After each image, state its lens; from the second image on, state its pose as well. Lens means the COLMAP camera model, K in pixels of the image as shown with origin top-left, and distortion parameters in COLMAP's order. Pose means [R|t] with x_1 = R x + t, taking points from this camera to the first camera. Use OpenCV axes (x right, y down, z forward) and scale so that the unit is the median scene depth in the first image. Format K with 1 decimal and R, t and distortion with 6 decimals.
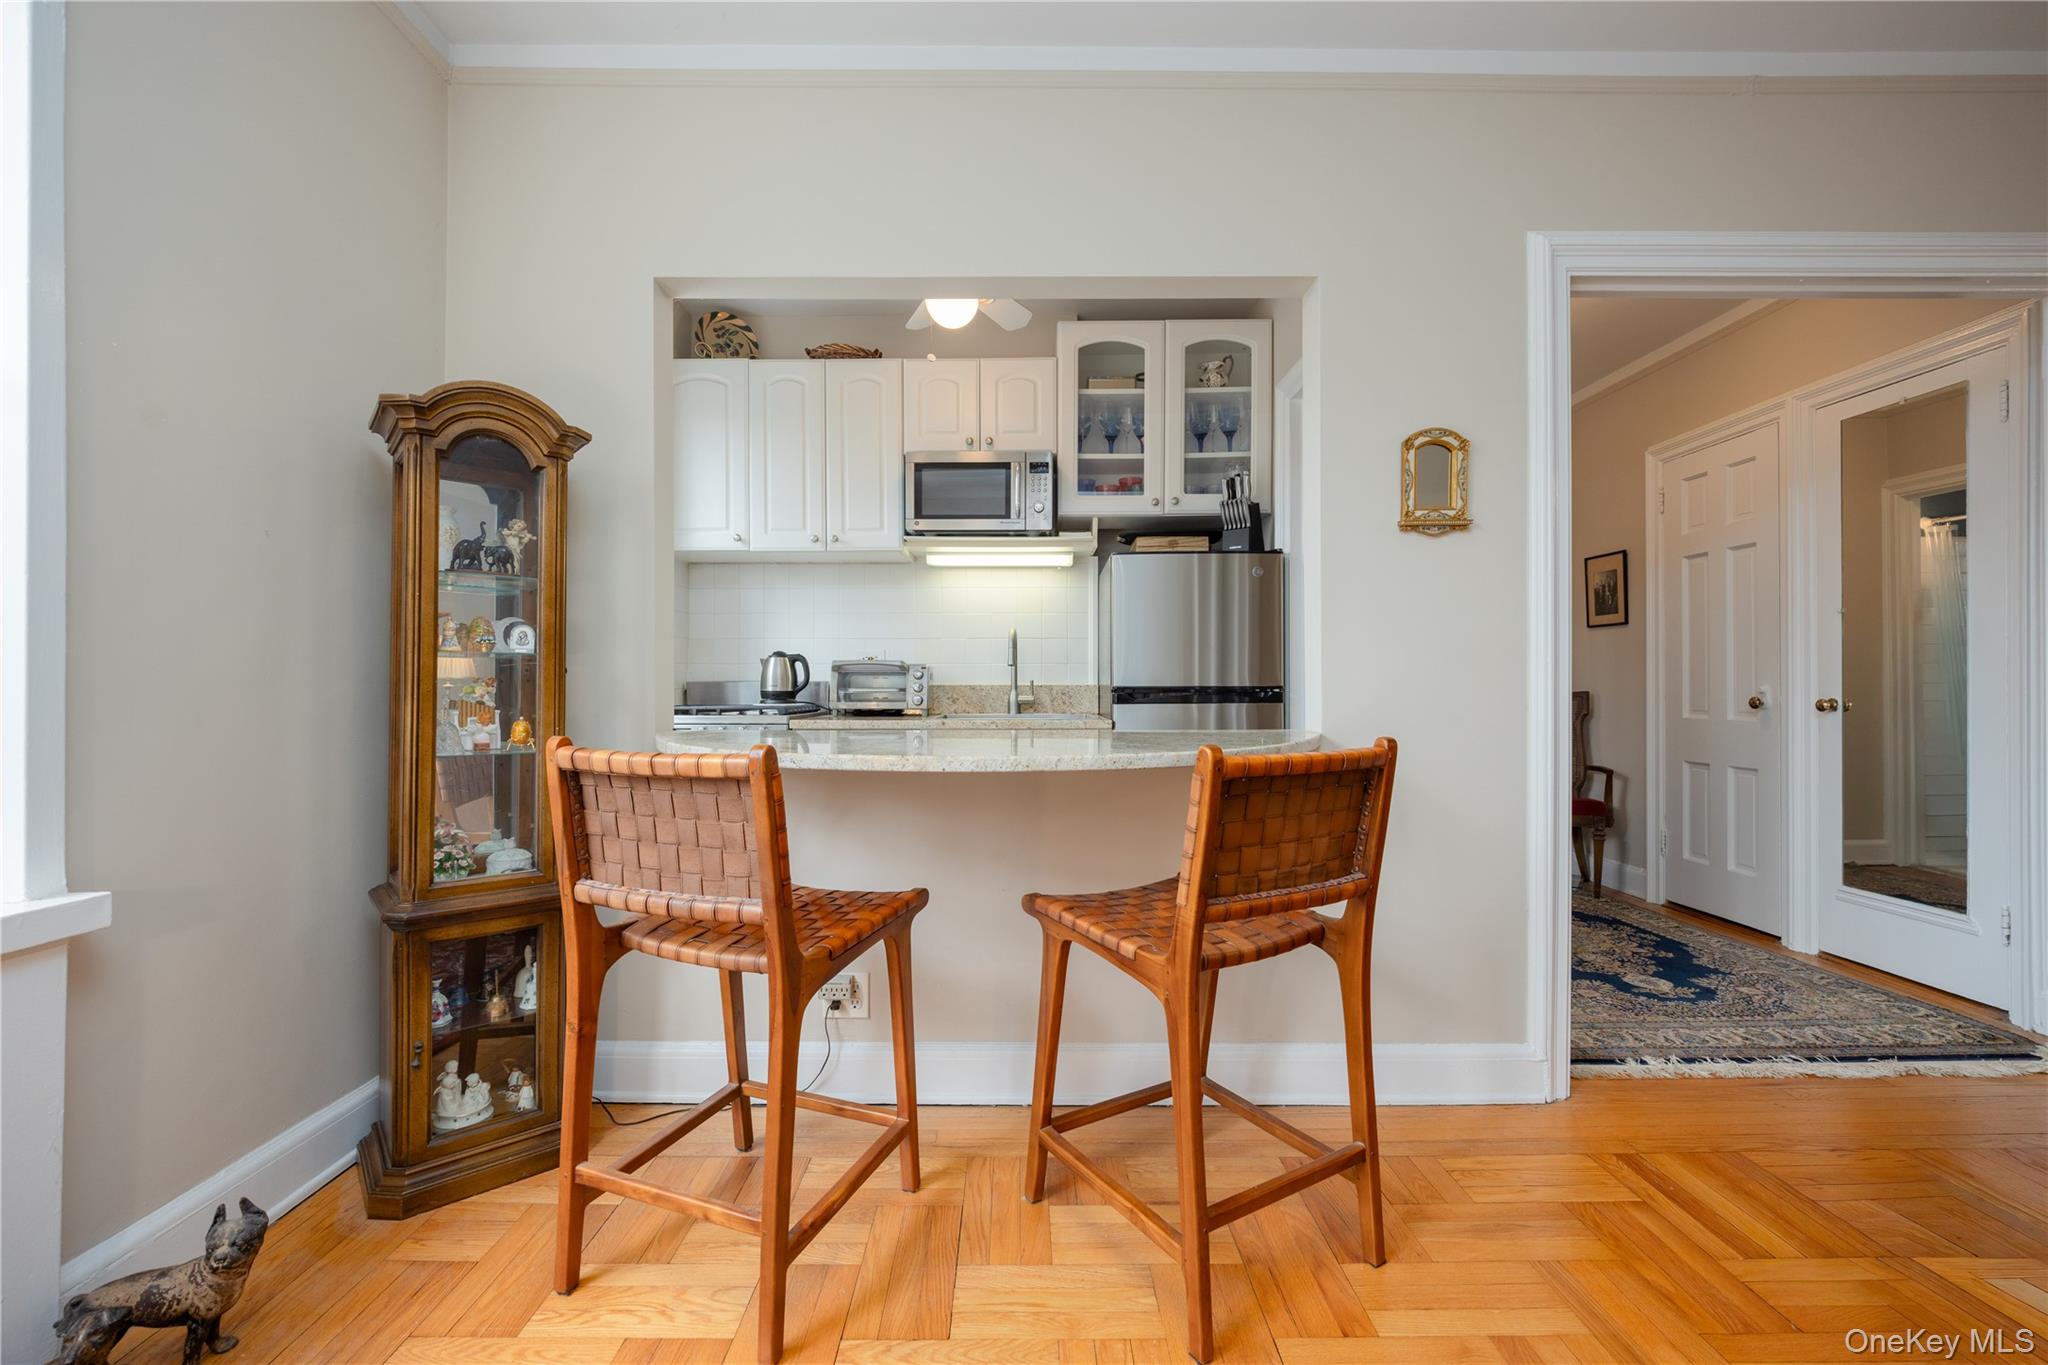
lens RADIAL K [[899.0, 0, 1038.2], [0, 899.0, 674.2], [0, 0, 1]] dist [0.013041, -0.000705]
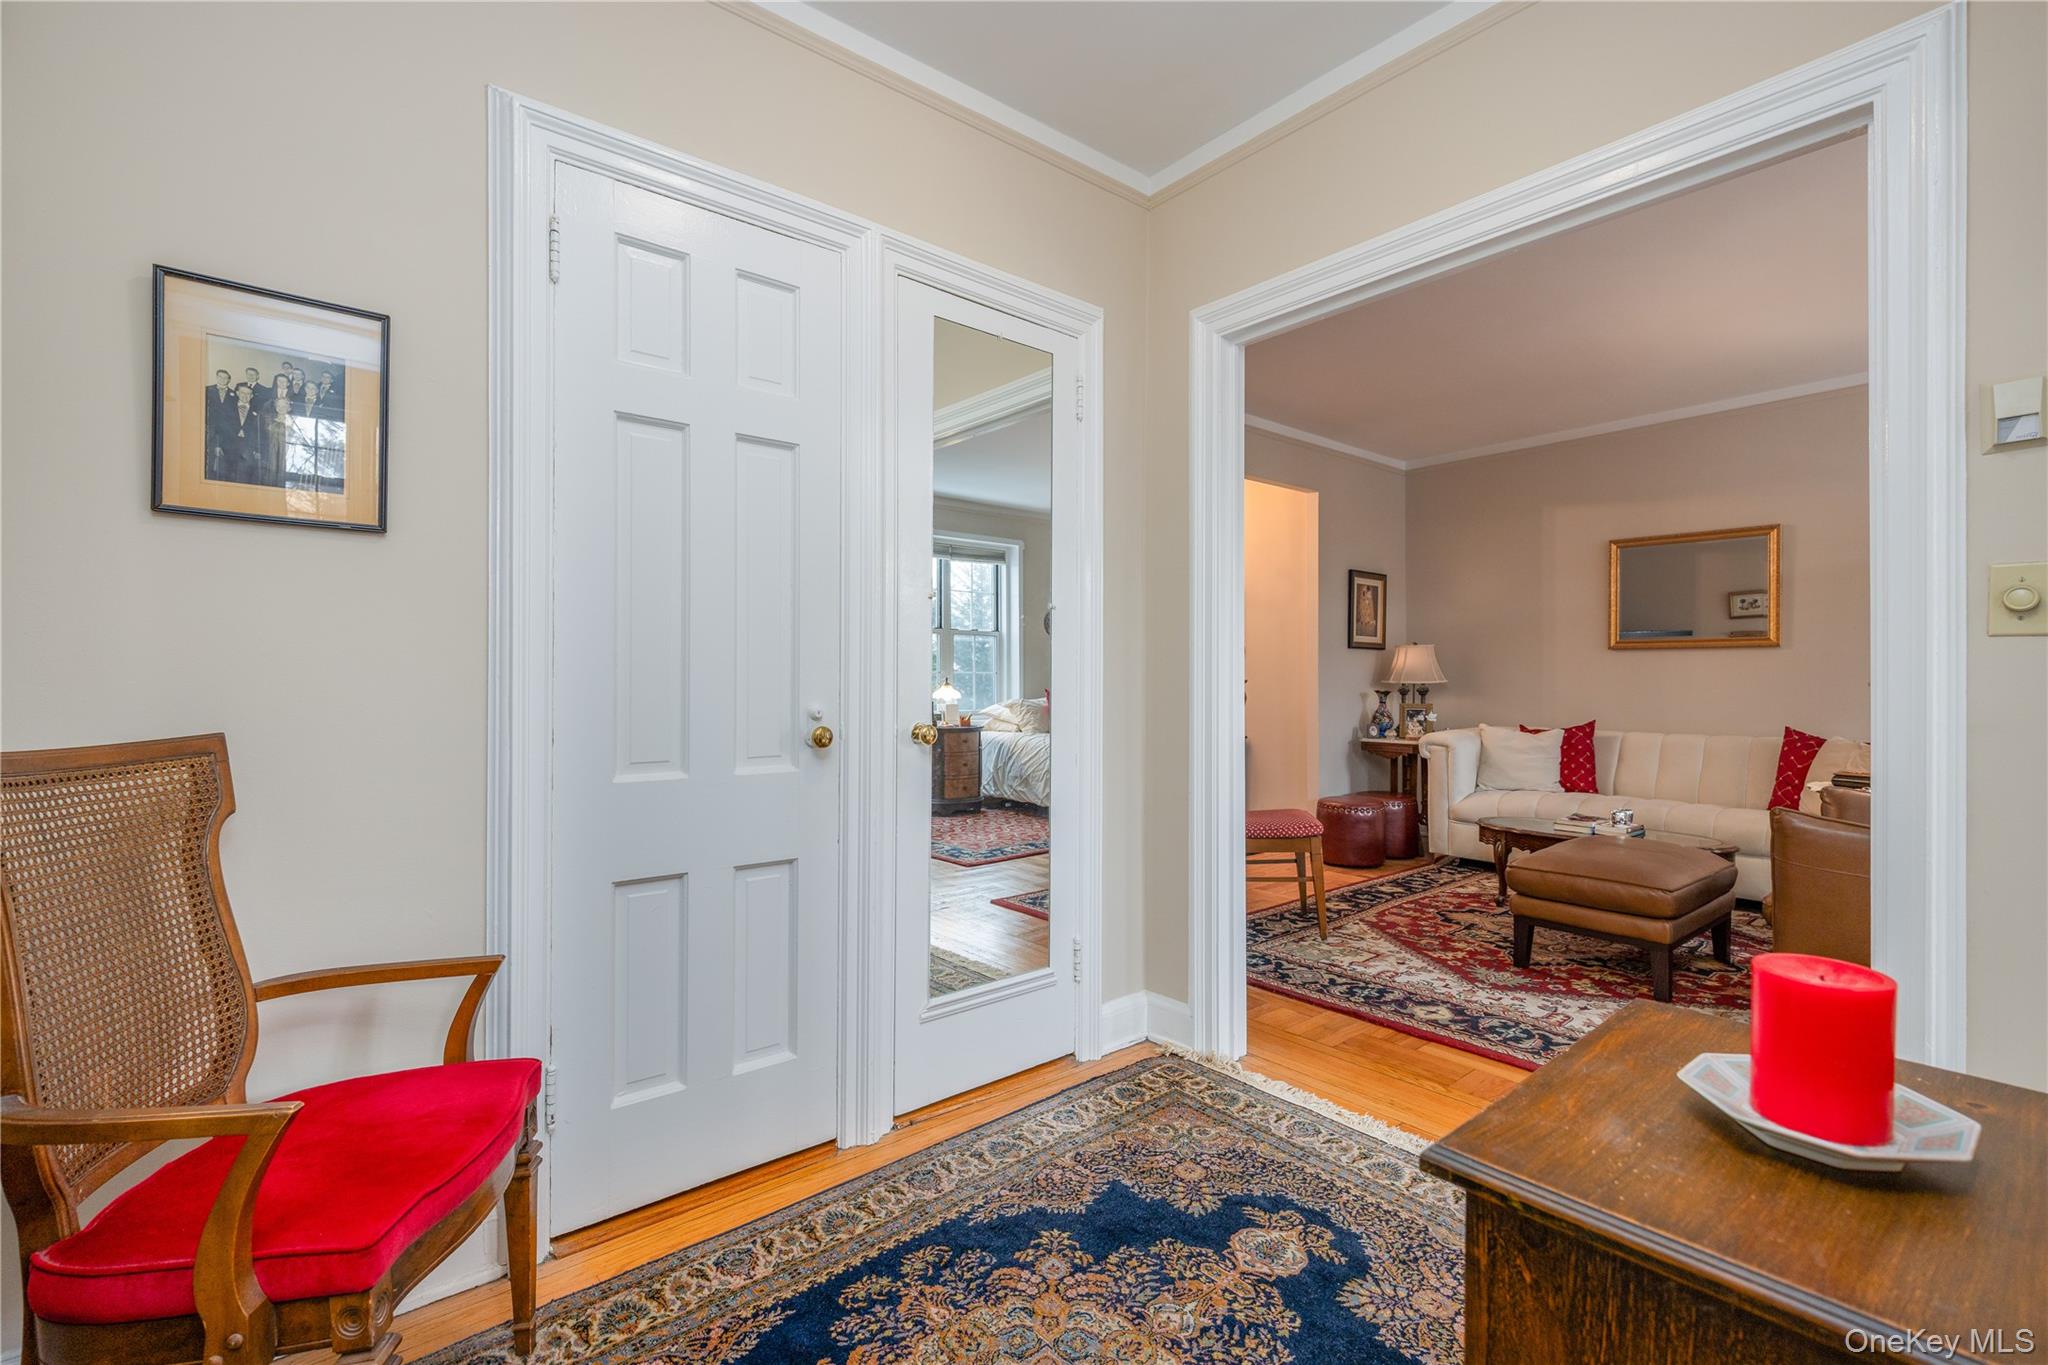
lens RADIAL K [[899.0, 0, 1024.2], [0, 899.0, 682.3], [0, 0, 1]] dist [0.013041, -0.000705]
pose [[-0.620131, 0.006651, 0.784470, 0.329515], [-0.004034, 0.999924, -0.011666, 0.003803], [-0.784488, -0.010399, -0.620057, 1.437489]]
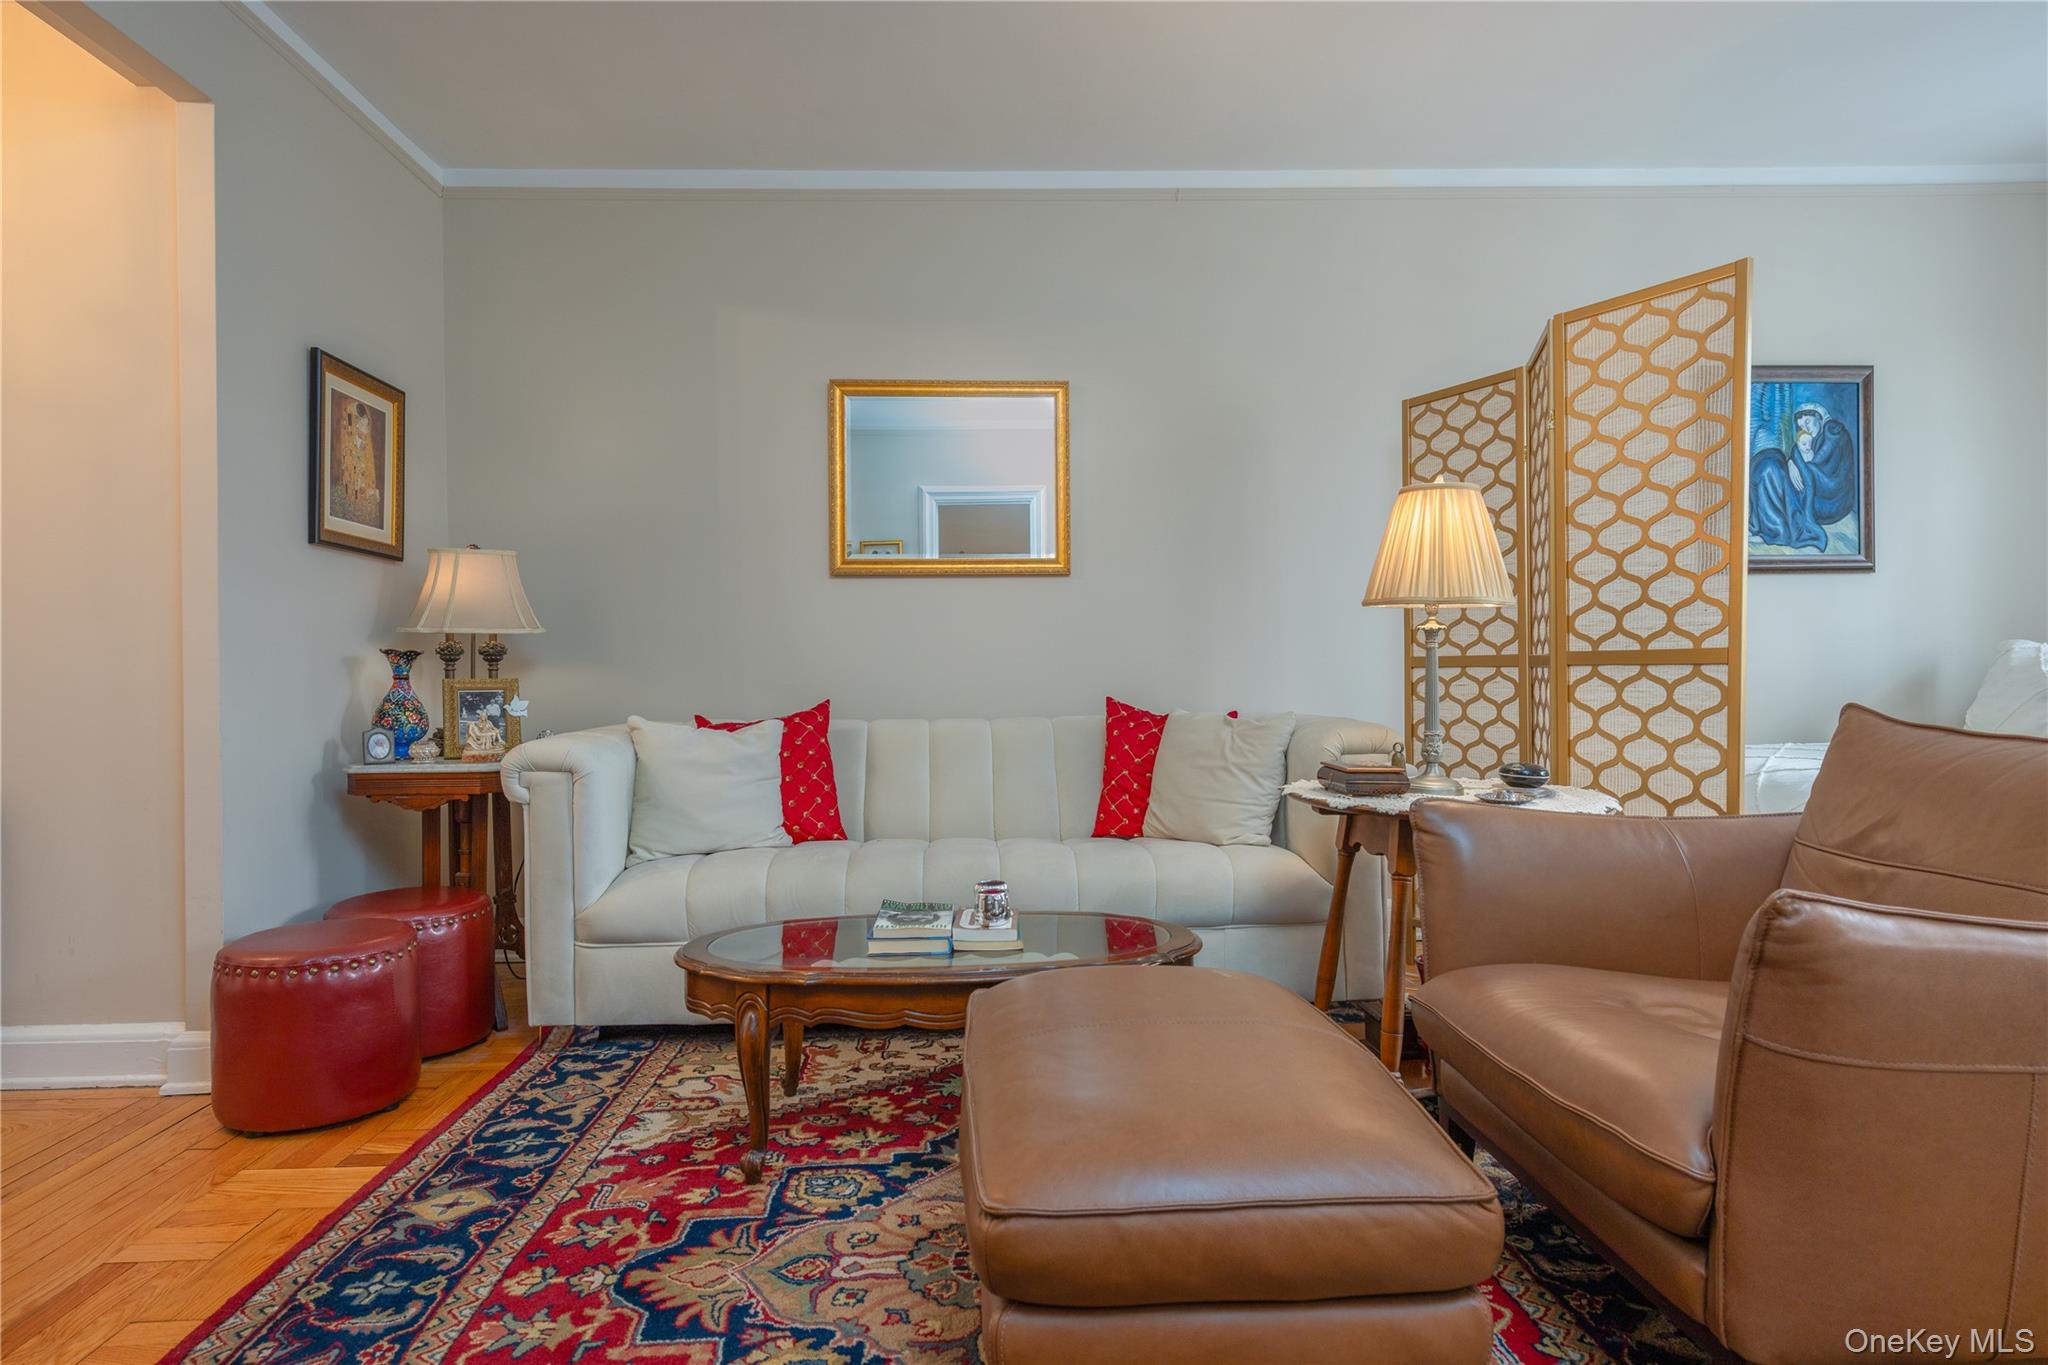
lens RADIAL K [[1097.7, 0, 1027.1], [0, 1097.7, 664.2], [0, 0, 1]] dist [0.002297, 0.000692]
pose [[-0.999562, 0.020665, -0.021183, 0.807781], [0.021133, 0.999532, -0.022102, 0.042081], [0.020717, -0.022540, -0.999531, 0.666941]]
